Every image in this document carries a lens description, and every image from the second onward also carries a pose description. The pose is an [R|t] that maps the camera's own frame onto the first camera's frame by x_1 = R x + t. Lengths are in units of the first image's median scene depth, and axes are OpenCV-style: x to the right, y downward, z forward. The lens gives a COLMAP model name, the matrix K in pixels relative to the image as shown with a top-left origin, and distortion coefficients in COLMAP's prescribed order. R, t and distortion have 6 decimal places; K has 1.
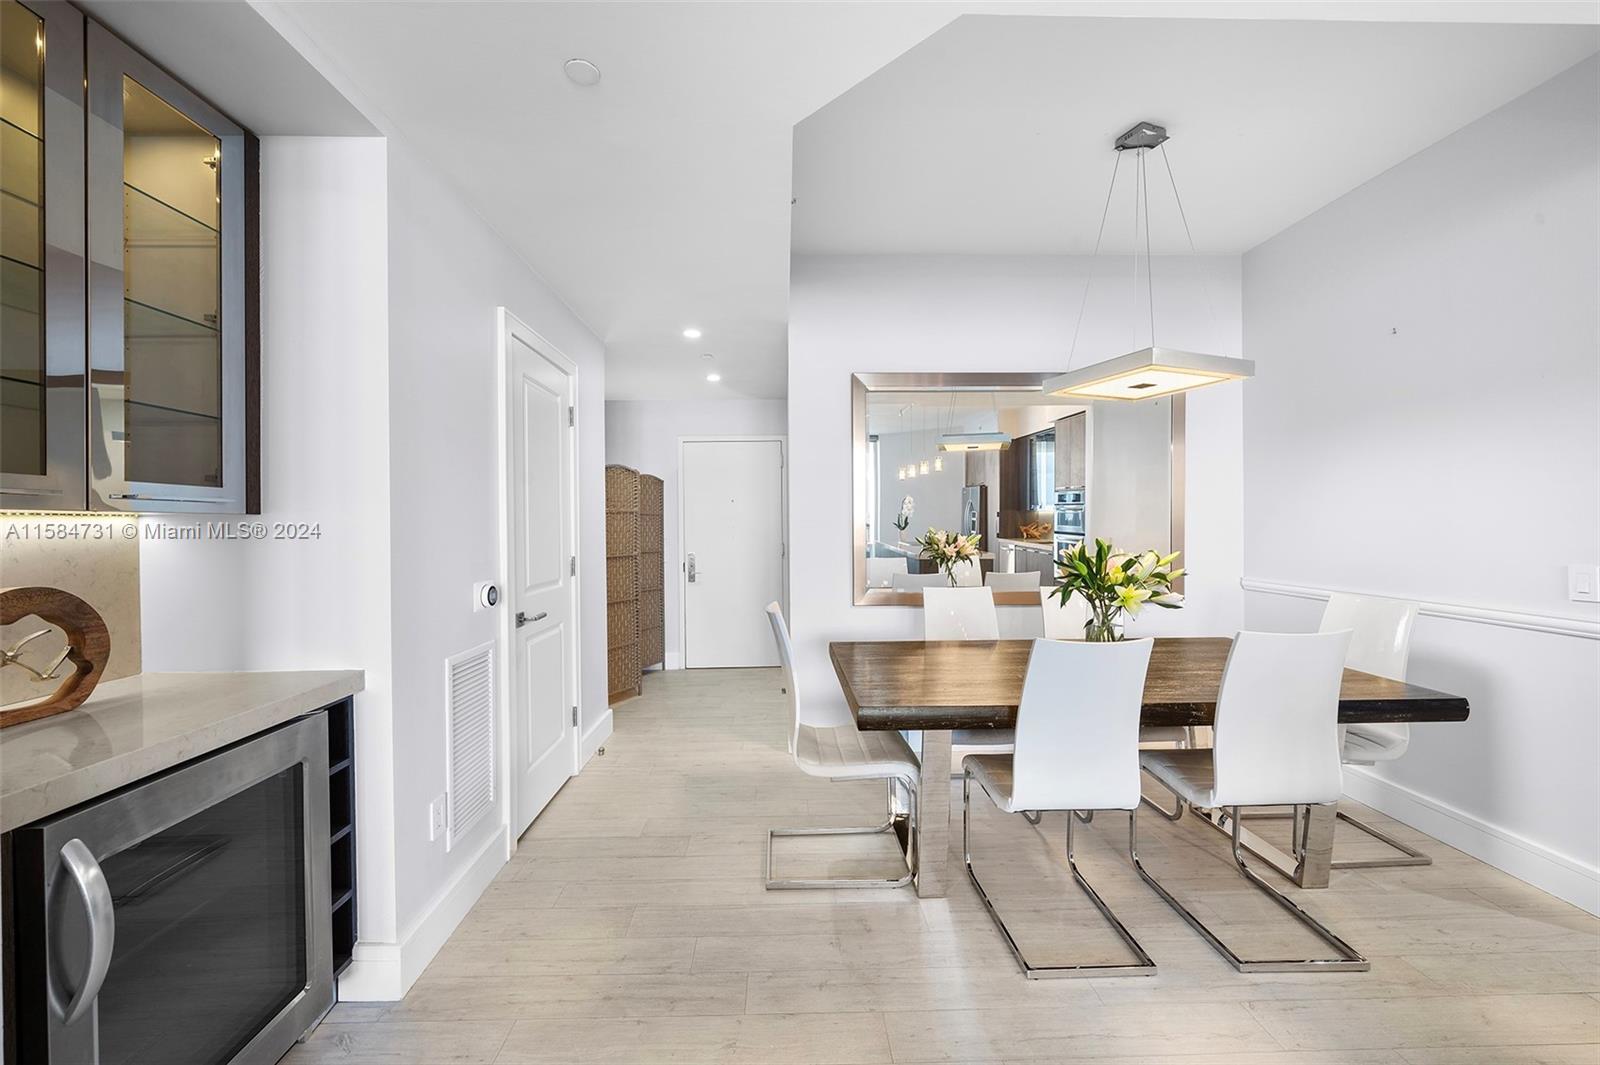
lens RADIAL K [[599.4, 0, 805.8], [0, 599.4, 521.0], [0, 0, 1]] dist [-0.002732, -0.000142]
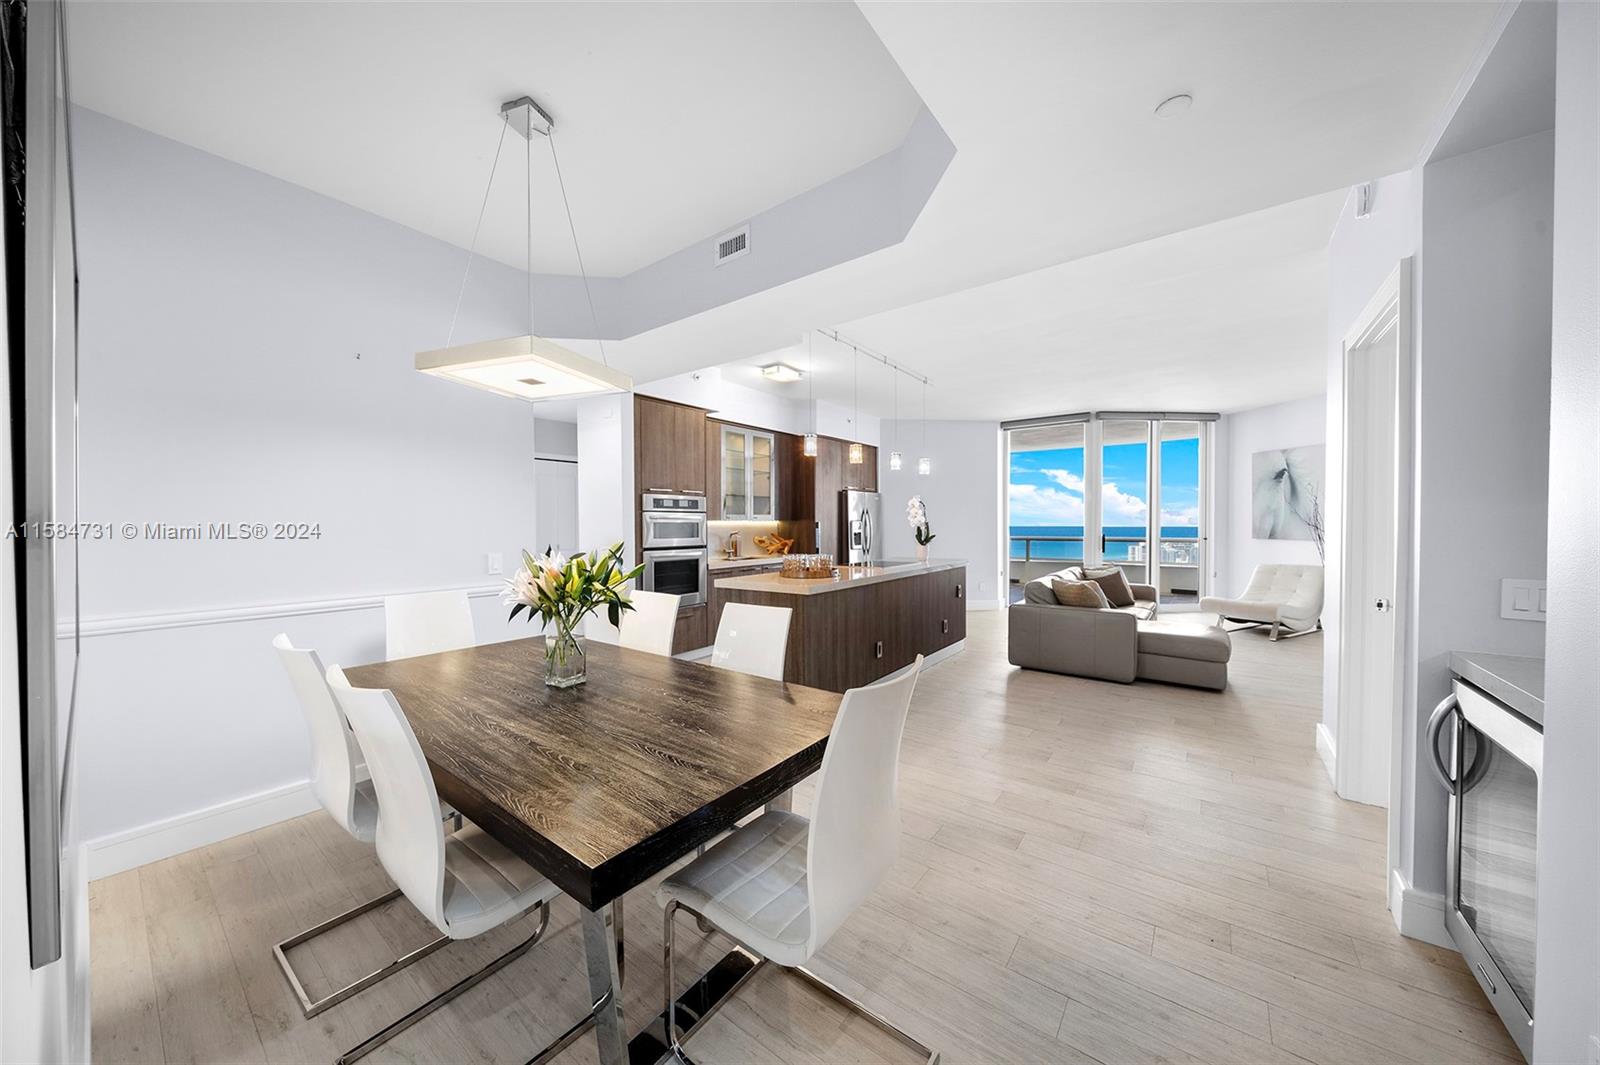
lens RADIAL K [[551.0, 0, 792.9], [0, 551.0, 532.8], [0, 0, 1]] dist [-0.001899, -0.001122]
pose [[-0.765043, -0.004865, 0.643961, -0.359932], [0.002291, 0.999945, 0.010277, 0.004912], [-0.643975, 0.009338, -0.764989, 1.660122]]
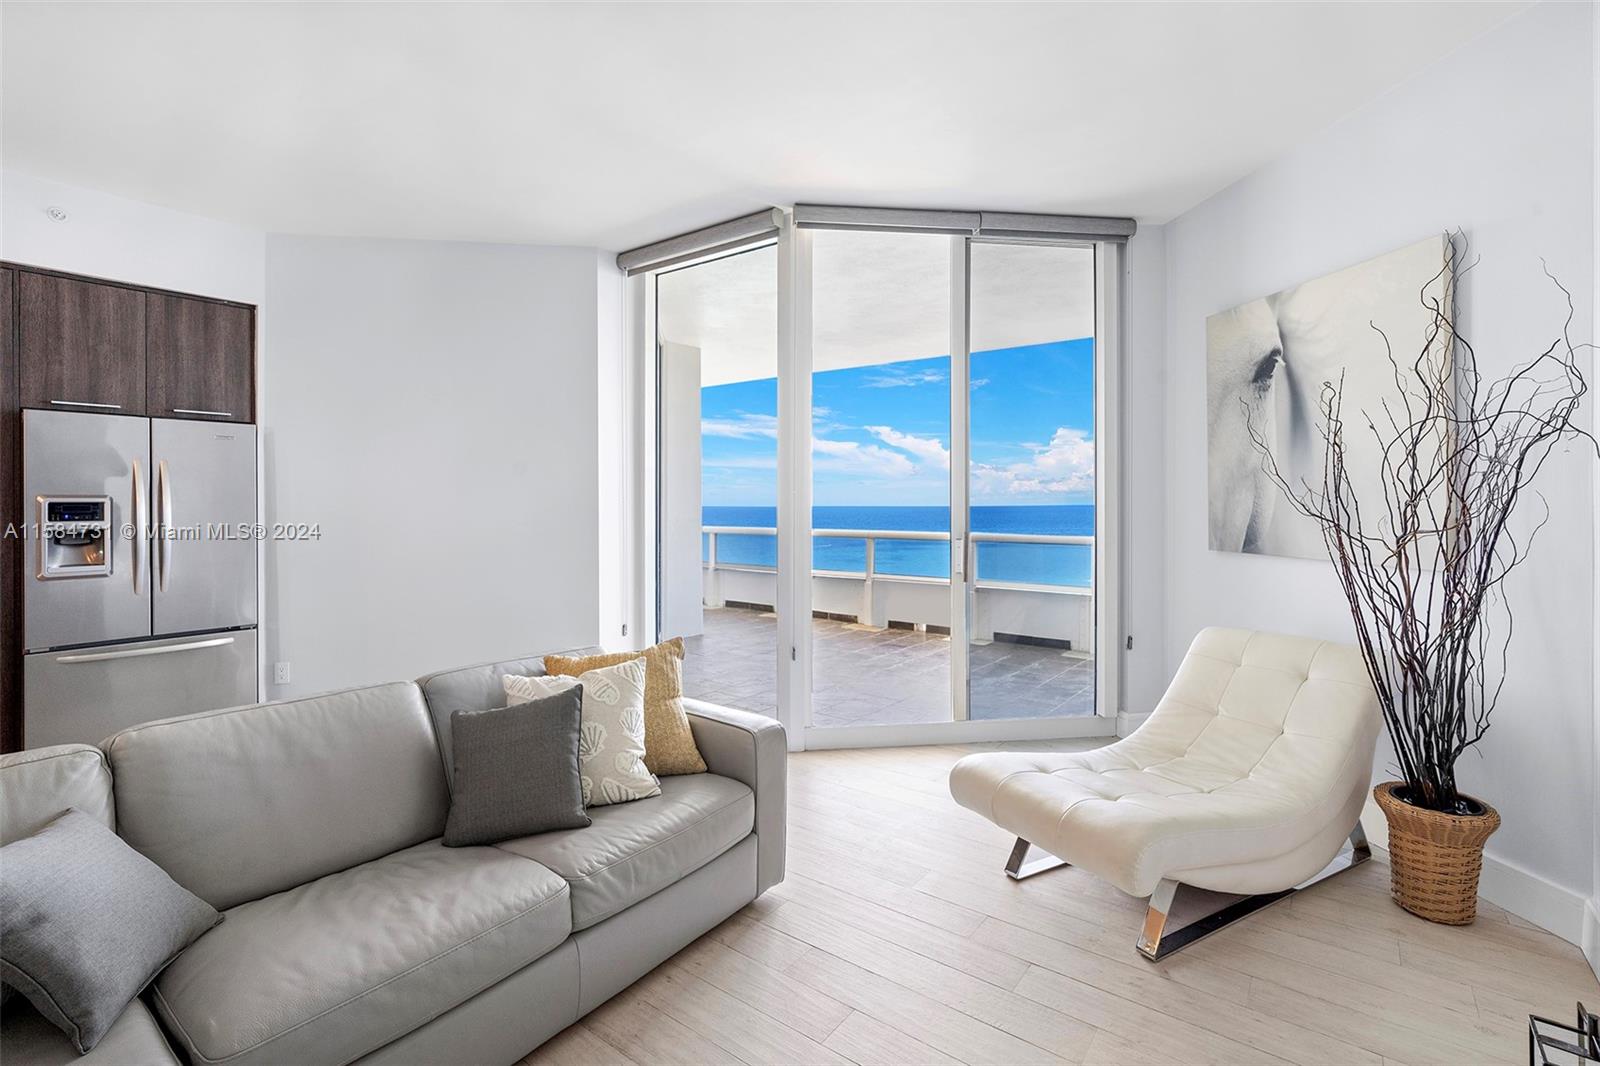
lens RADIAL K [[732.7, 0, 792.0], [0, 732.7, 500.3], [0, 0, 1]] dist [-0.000893, -0.000744]
pose [[-0.766326, 0.004028, 0.642440, -0.708736], [-0.001873, 0.999962, -0.008504, -0.013924], [-0.642449, -0.007720, -0.766289, -1.094476]]
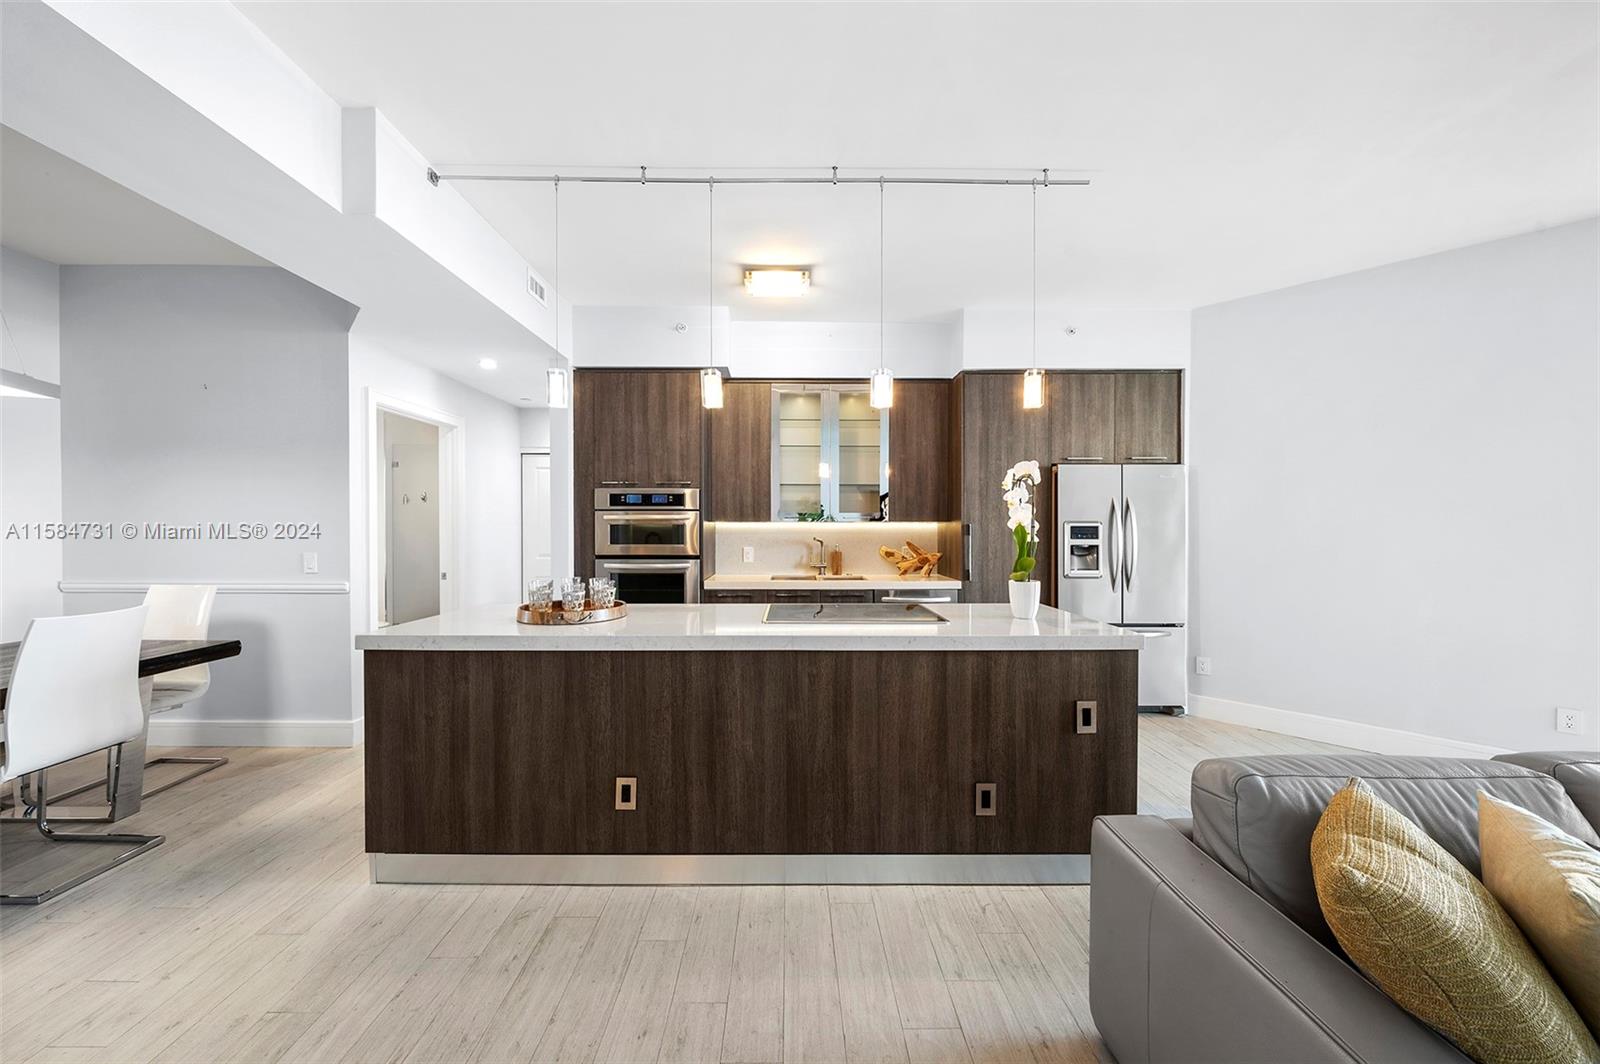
lens RADIAL K [[551.0, 0, 796.7], [0, 551.0, 533.4], [0, 0, 1]] dist [-0.001899, -0.001122]
pose [[0.034500, -0.009744, 0.999357, -0.241140], [-0.007613, 0.999921, 0.010012, -0.007688], [-0.999376, -0.007953, 0.034423, -0.436714]]
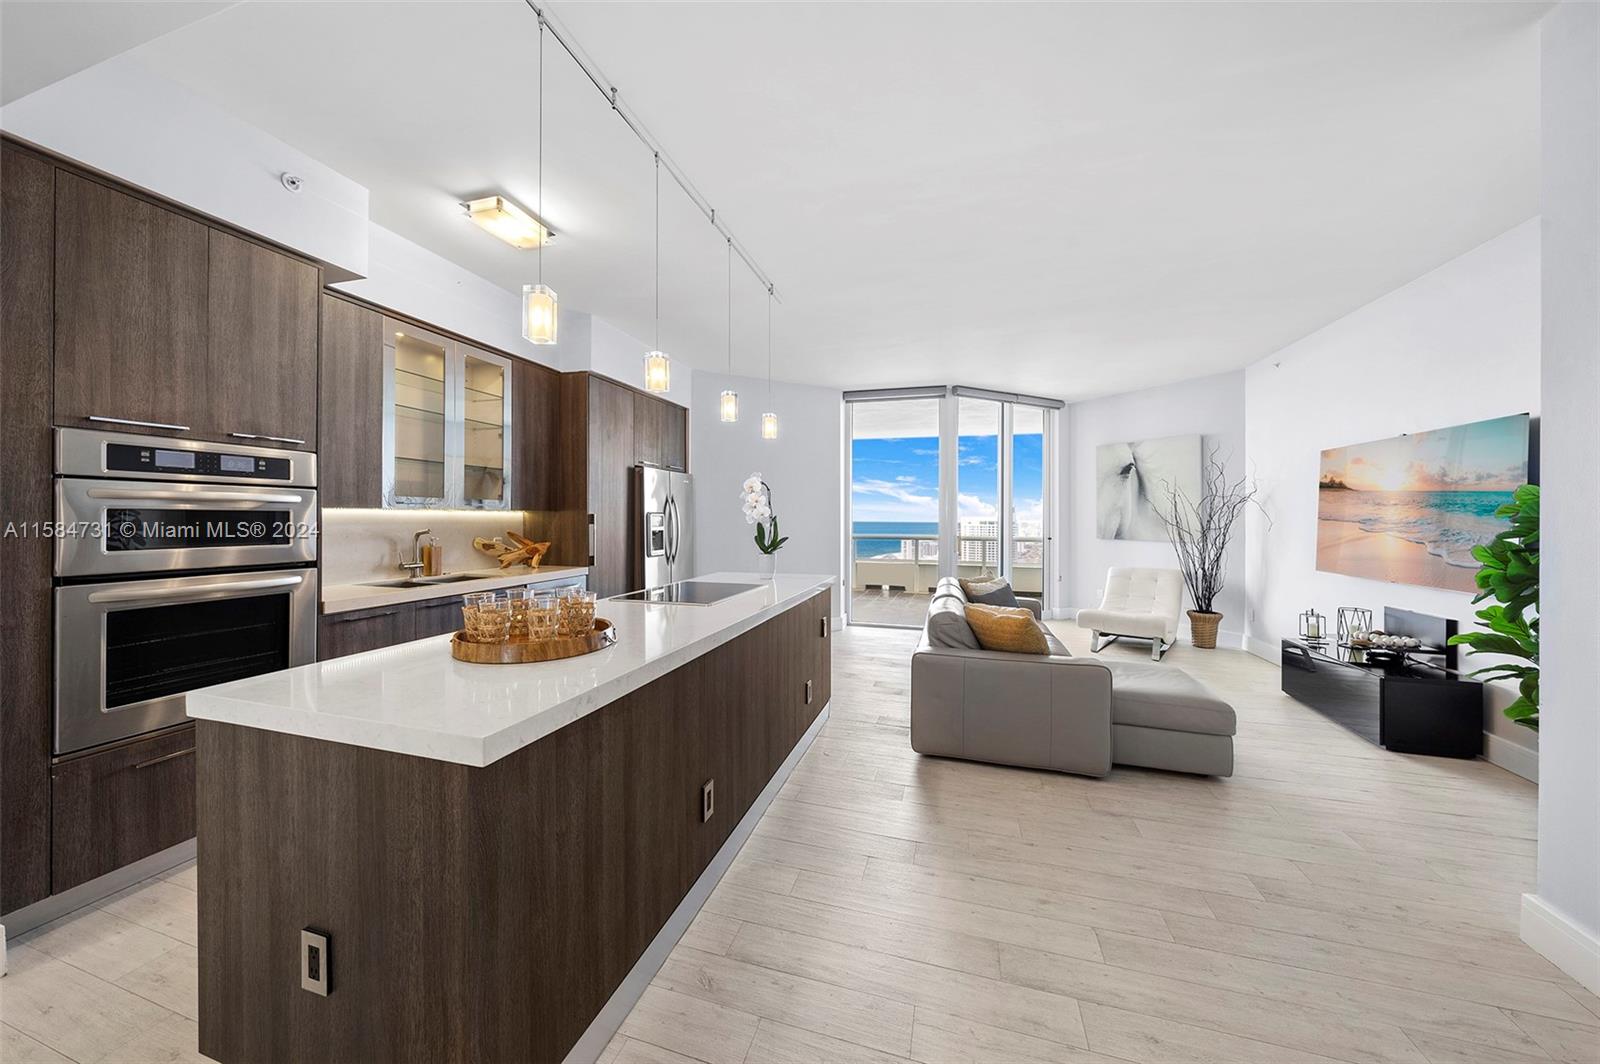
lens RADIAL K [[551.0, 0, 786.7], [0, 551.0, 518.3], [0, 0, 1]] dist [-0.001899, -0.001122]
pose [[-0.939010, -0.003405, 0.343872, 0.278705], [-0.006188, 0.999956, -0.006995, 0.000387], [-0.343834, -0.008697, -0.938990, 0.701651]]
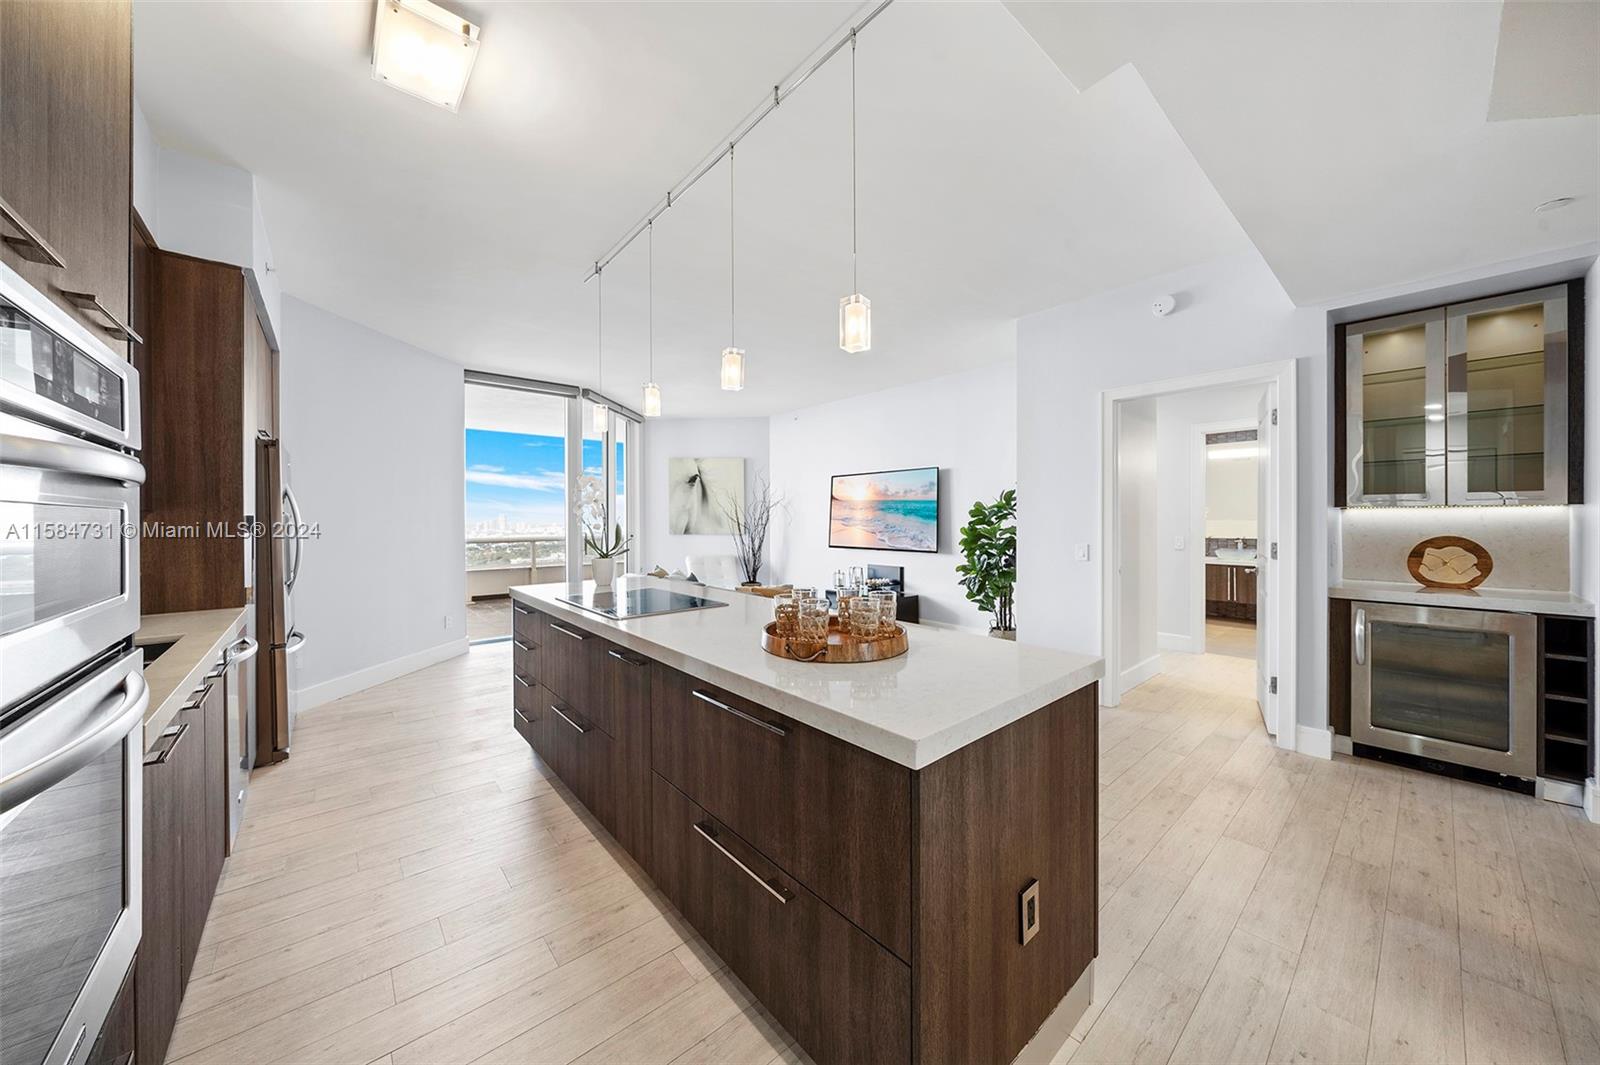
lens RADIAL K [[551.0, 0, 790.9], [0, 551.0, 520.4], [0, 0, 1]] dist [-0.001899, -0.001122]
pose [[-0.790090, 0.004507, -0.612974, 1.454877], [0.007236, 0.999972, -0.001975, -0.001615], [0.612948, -0.005996, -0.790101, 0.689827]]
